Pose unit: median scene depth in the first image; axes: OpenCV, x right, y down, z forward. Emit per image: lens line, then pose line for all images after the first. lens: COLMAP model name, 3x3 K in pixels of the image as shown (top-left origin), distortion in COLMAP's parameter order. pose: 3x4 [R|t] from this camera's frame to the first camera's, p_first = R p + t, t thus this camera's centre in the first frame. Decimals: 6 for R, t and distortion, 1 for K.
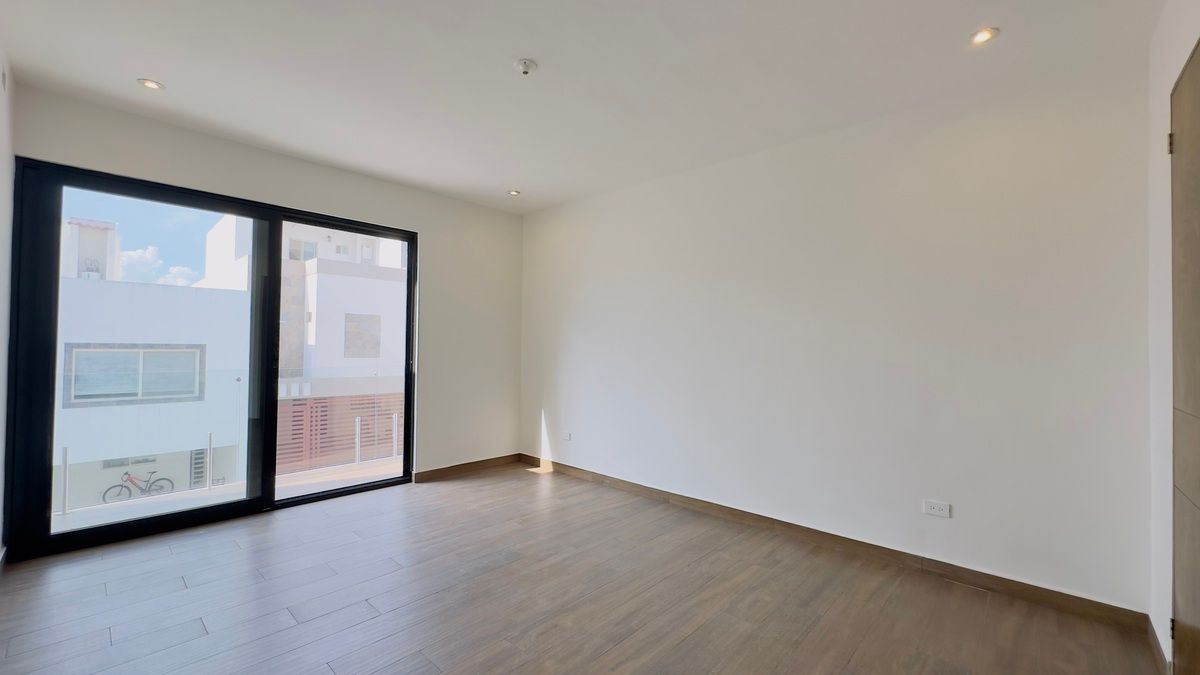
lens RADIAL K [[472.6, 0, 600.0], [0, 472.6, 337.5], [0, 0, 1]] dist [-0.001488, -0.000117]
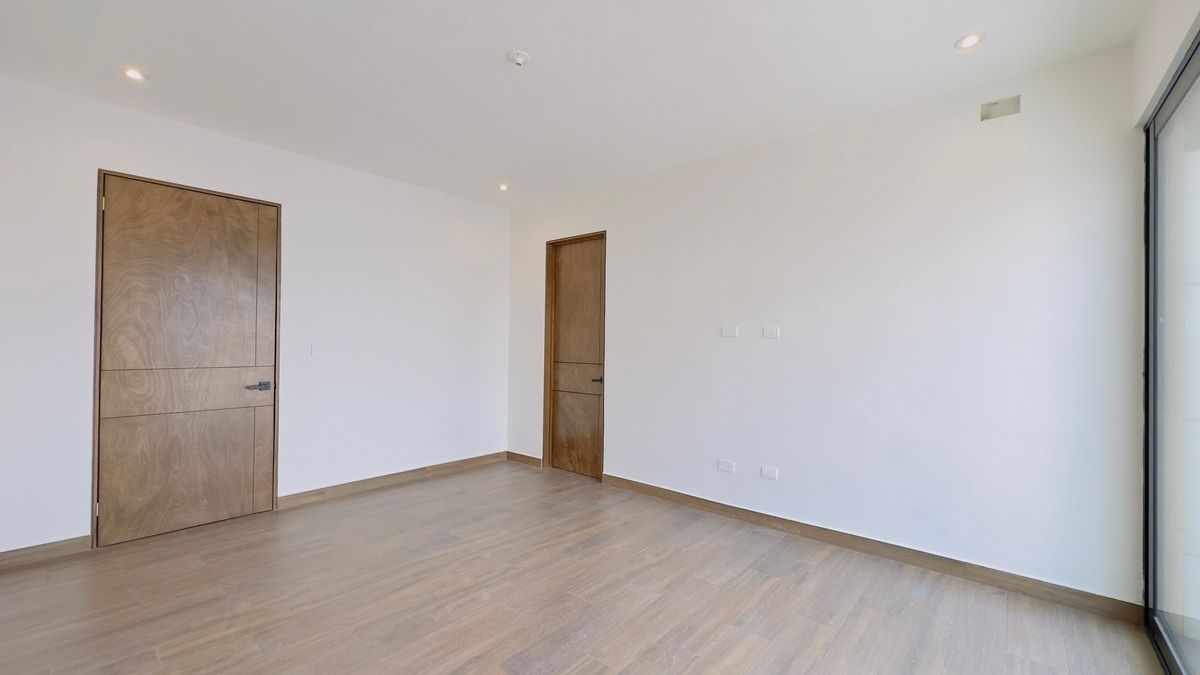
lens RADIAL K [[480.3, 0, 600.0], [0, 480.3, 337.5], [0, 0, 1]] dist [-0.002433, -0.000220]
pose [[-0.999182, -0.024372, -0.032280, -0.272607], [-0.023279, 0.999157, -0.033825, 0.033399], [0.033077, -0.033046, -0.998906, 1.754313]]
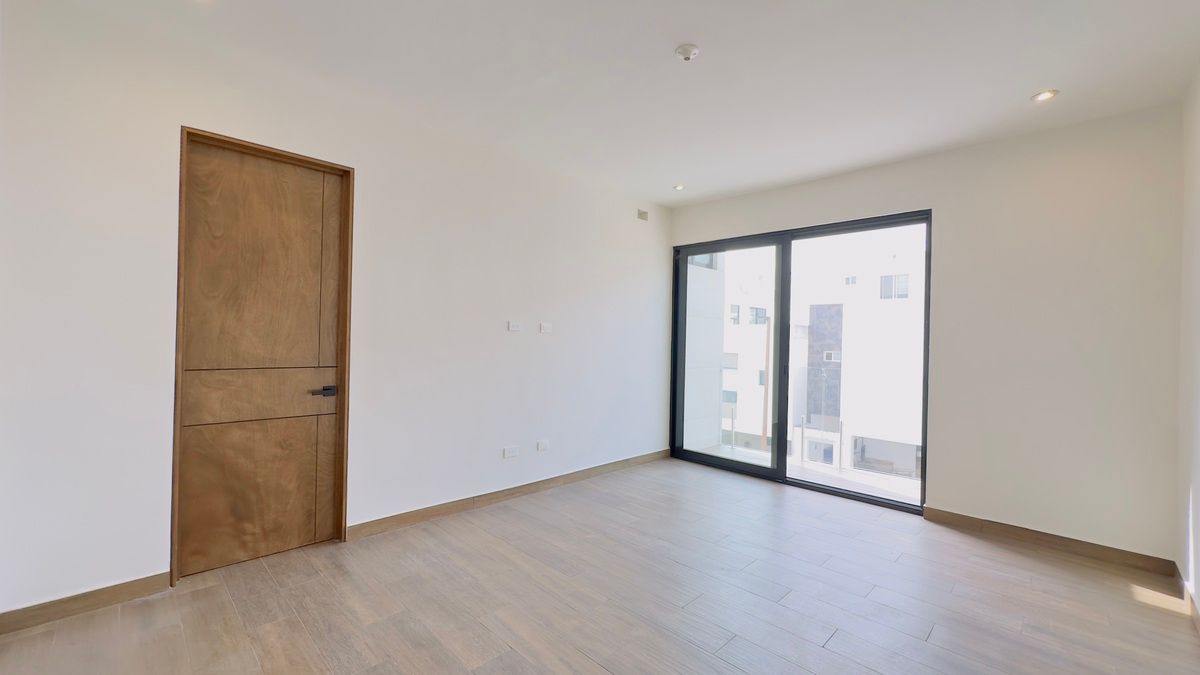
lens RADIAL K [[480.3, 0, 600.0], [0, 480.3, 337.5], [0, 0, 1]] dist [-0.002433, -0.000220]
pose [[-0.030306, -0.018738, -0.999365, 0.722510], [-0.000309, 0.999824, -0.018737, 0.023056], [0.999541, -0.000260, -0.030307, 0.757776]]
